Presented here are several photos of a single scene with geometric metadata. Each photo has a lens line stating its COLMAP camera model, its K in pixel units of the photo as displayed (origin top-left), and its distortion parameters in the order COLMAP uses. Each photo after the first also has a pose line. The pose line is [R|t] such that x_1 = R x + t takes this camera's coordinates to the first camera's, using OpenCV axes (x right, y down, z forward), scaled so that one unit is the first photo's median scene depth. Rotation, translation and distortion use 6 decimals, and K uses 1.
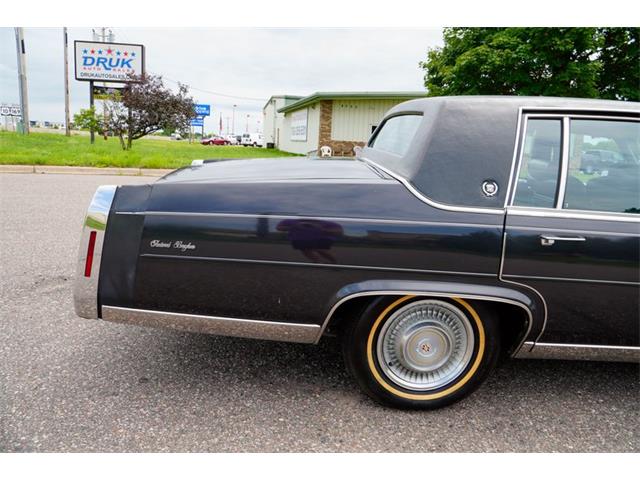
lens RADIAL K [[480.2, 0, 320.0], [0, 480.2, 240.0], [0, 0, 1]] dist [-0.124154, 0.088614]
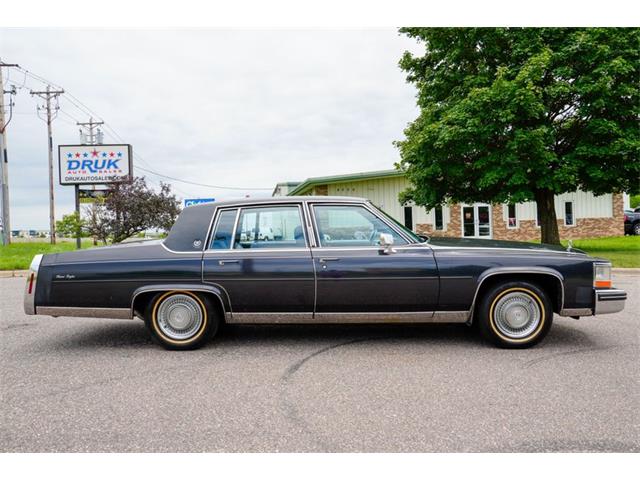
lens RADIAL K [[598.9, 0, 320.0], [0, 598.9, 240.0], [0, 0, 1]] dist [-0.072609, 0.215507]
pose [[0.993831, -0.082939, -0.073629, 0.093125], [0.067655, 0.979434, -0.190083, 0.037619], [0.087880, 0.183929, 0.979003, -0.144495]]
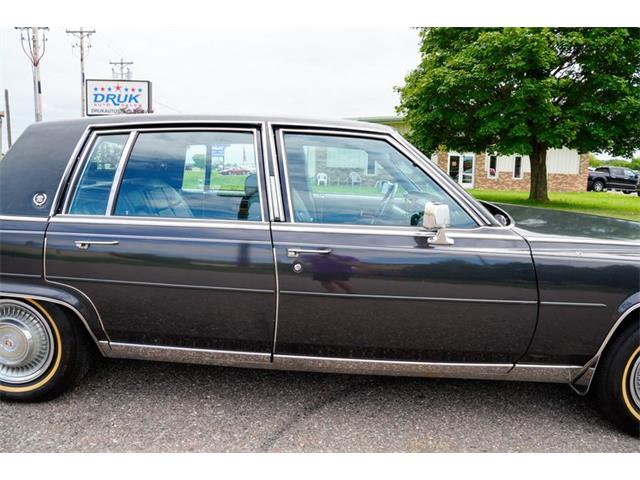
lens RADIAL K [[480.2, 0, 320.0], [0, 480.2, 240.0], [0, 0, 1]] dist [-0.124154, 0.088614]
pose [[0.997029, -0.015771, -0.075400, 0.087547], [0.011501, 0.998323, -0.056742, 0.004602], [0.076169, 0.055706, 0.995538, -0.003287]]
